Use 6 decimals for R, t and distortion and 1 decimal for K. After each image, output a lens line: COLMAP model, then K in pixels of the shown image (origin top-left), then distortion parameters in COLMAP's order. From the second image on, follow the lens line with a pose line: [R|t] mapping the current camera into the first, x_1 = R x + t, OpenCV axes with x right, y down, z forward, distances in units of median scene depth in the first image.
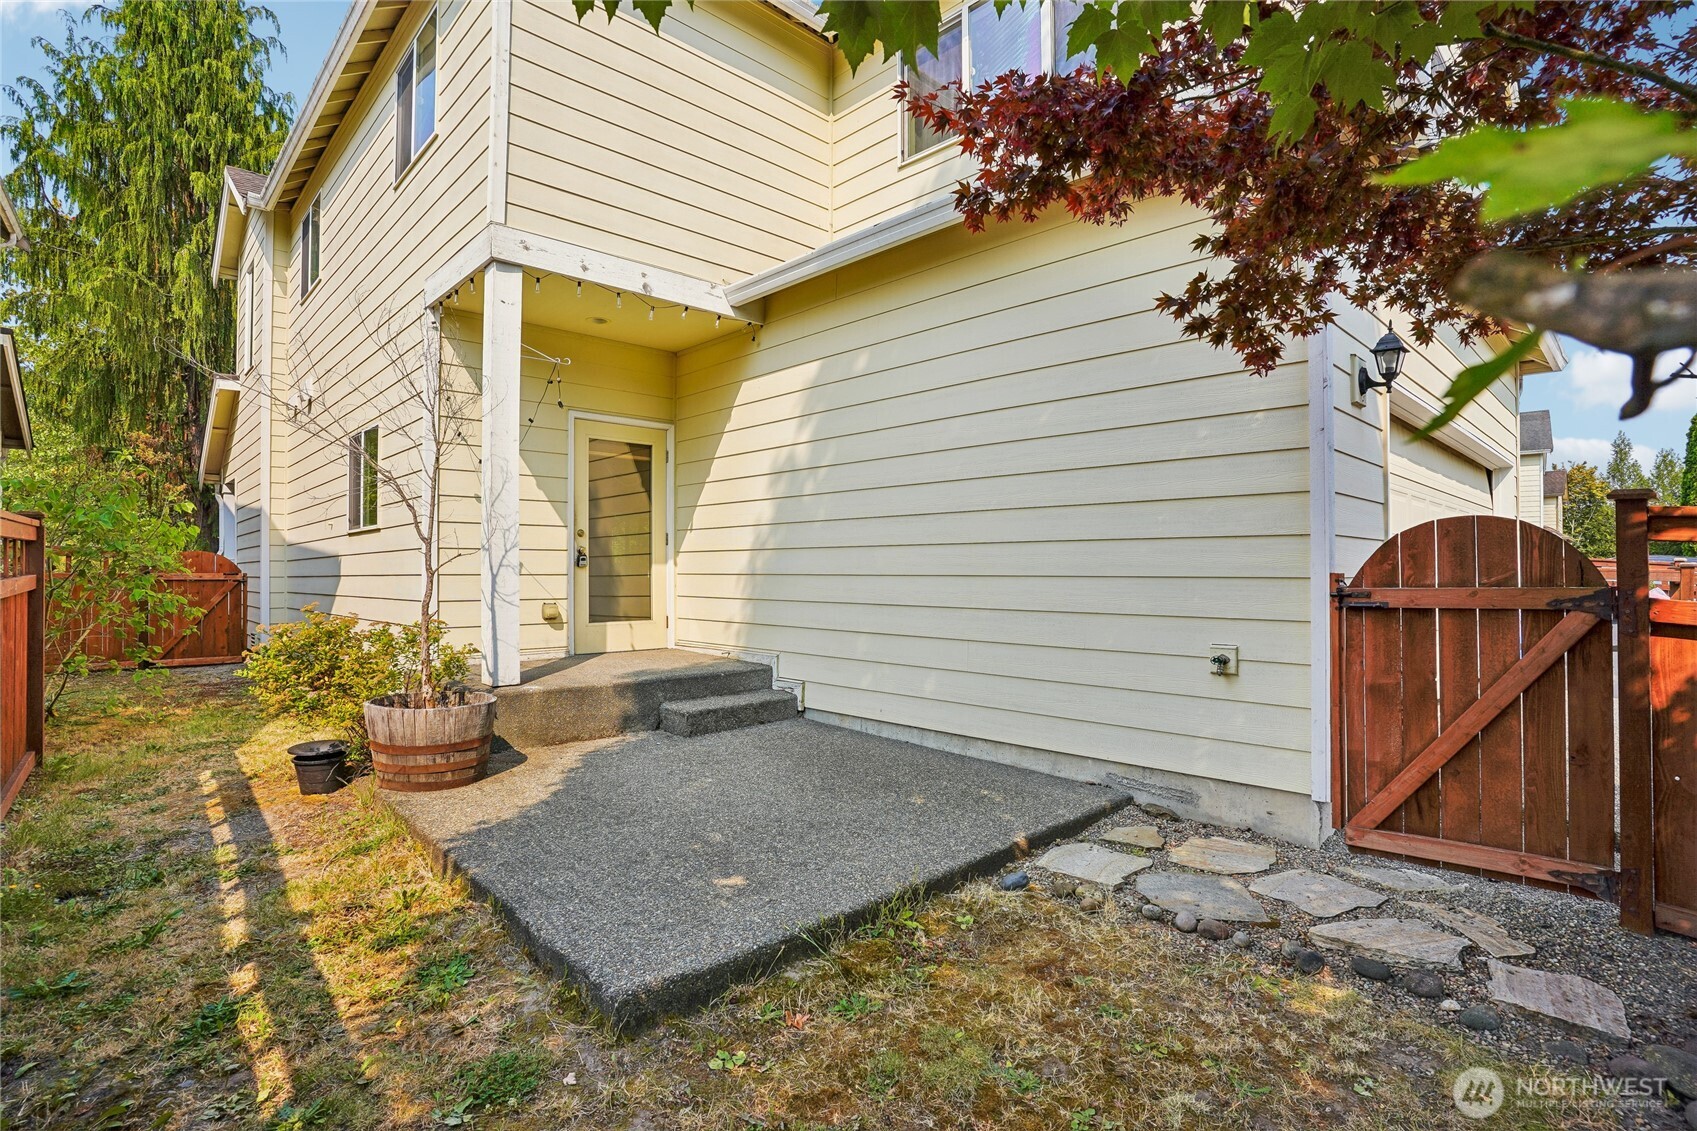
lens RADIAL K [[830.4, 0, 852.8], [0, 830.4, 568.2], [0, 0, 1]] dist [0.002502, 0.001397]
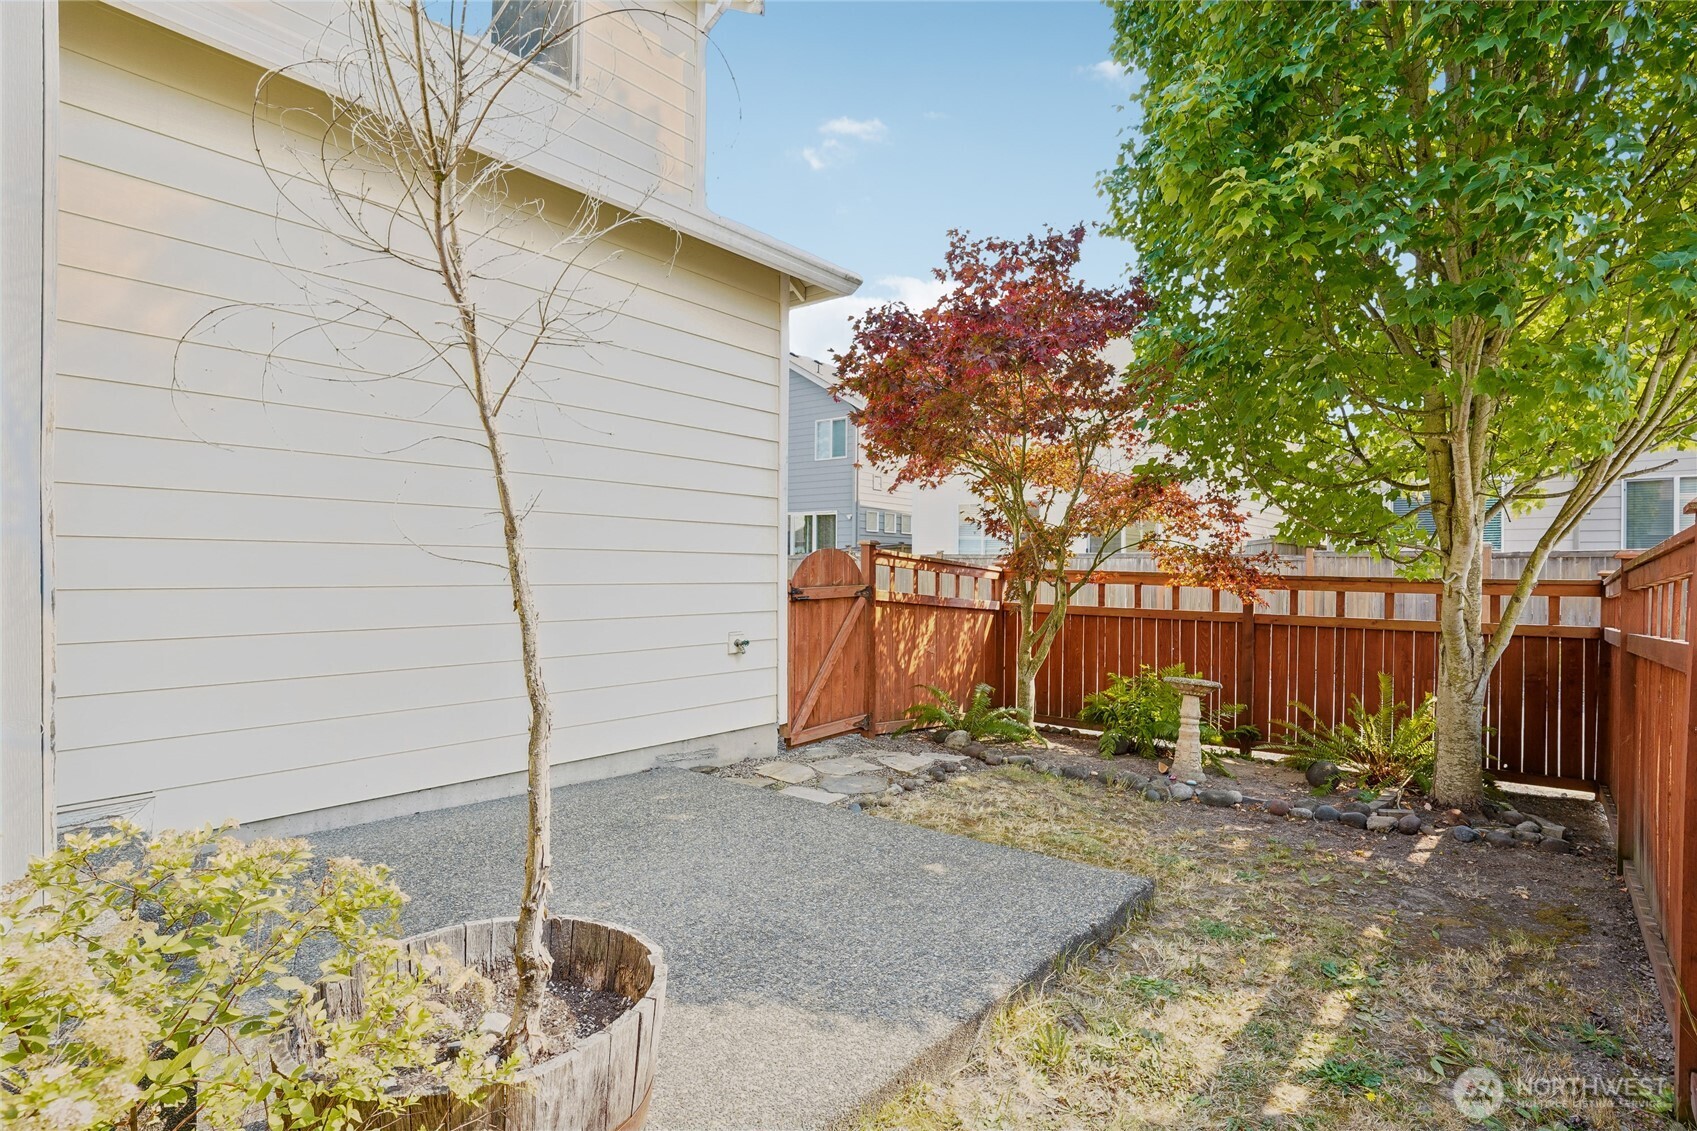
lens RADIAL K [[830.4, 0, 852.8], [0, 830.4, 568.2], [0, 0, 1]] dist [0.002502, 0.001397]
pose [[-0.099752, 0.005407, 0.994998, -1.116459], [-0.010006, 0.999929, -0.006437, -0.007768], [-0.994962, -0.010598, -0.099691, 1.117972]]
